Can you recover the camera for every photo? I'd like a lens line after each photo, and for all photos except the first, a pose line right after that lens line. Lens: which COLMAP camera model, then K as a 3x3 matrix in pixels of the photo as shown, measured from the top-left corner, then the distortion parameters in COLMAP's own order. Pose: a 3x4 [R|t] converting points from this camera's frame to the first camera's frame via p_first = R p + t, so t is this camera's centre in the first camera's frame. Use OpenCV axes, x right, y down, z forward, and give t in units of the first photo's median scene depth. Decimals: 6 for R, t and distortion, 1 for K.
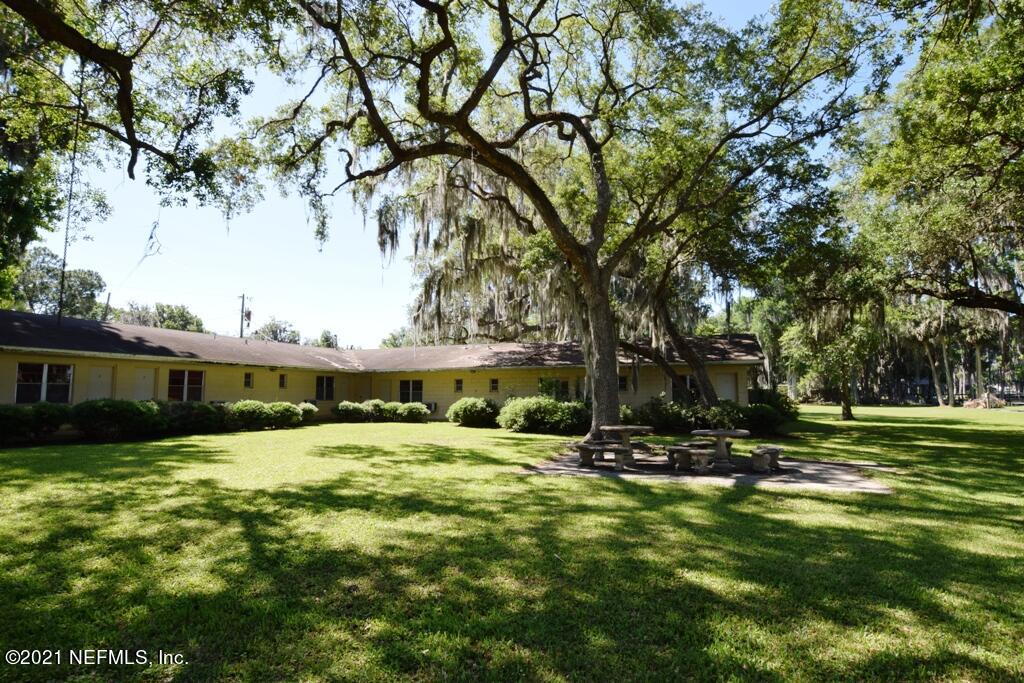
lens RADIAL K [[530.5, 0, 517.3], [0, 530.5, 340.8], [0, 0, 1]] dist [-0.028374, 0.004747]
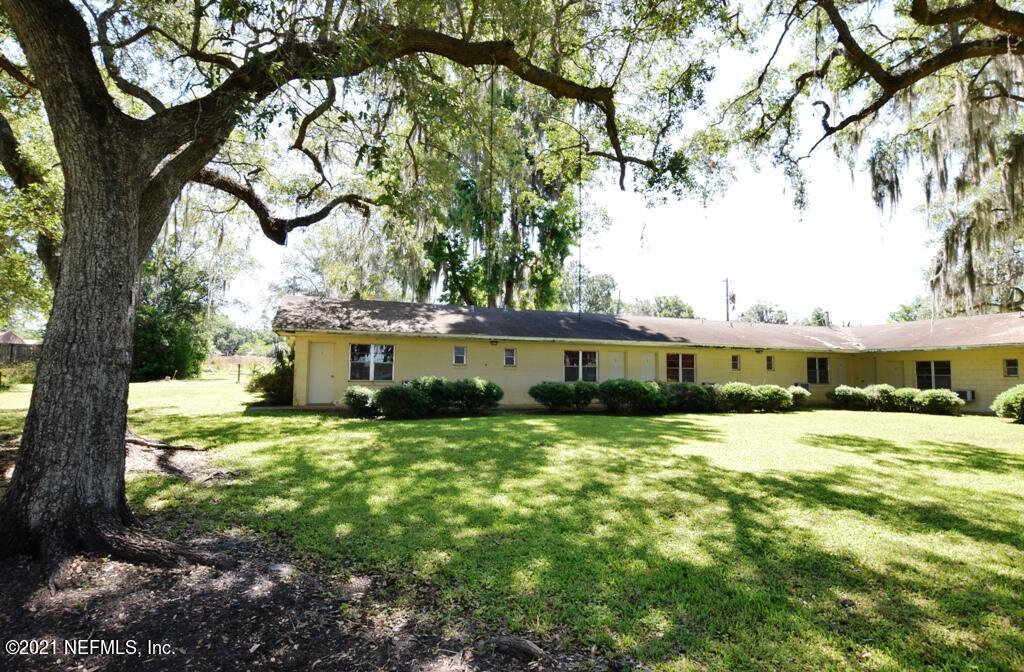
lens RADIAL K [[543.9, 0, 517.5], [0, 543.9, 332.7], [0, 0, 1]] dist [-0.023683, 0.002966]
pose [[0.654206, -0.045835, -0.754926, 0.004888], [0.060713, 0.998123, -0.007988, 0.001153], [0.753876, -0.040608, 0.655761, 0.010898]]
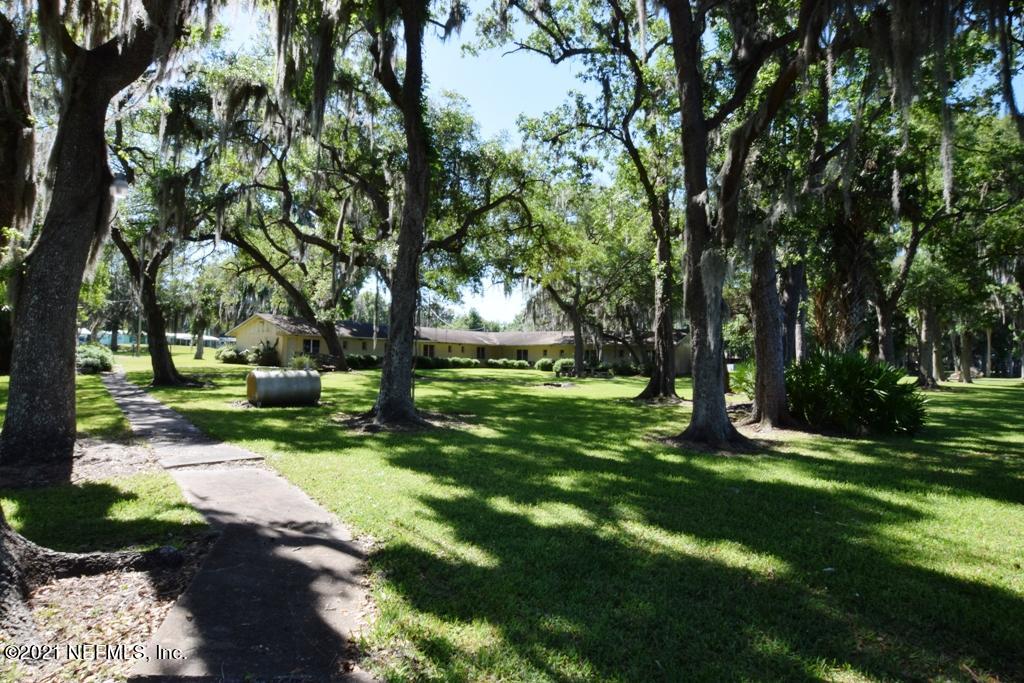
lens RADIAL K [[530.5, 0, 512.1], [0, 530.5, 344.3], [0, 0, 1]] dist [-0.028374, 0.004747]
pose [[0.965616, 0.015816, -0.259490, 0.684888], [0.003614, 0.997235, 0.074228, -0.228677], [0.259947, -0.072613, 0.962889, -2.263971]]
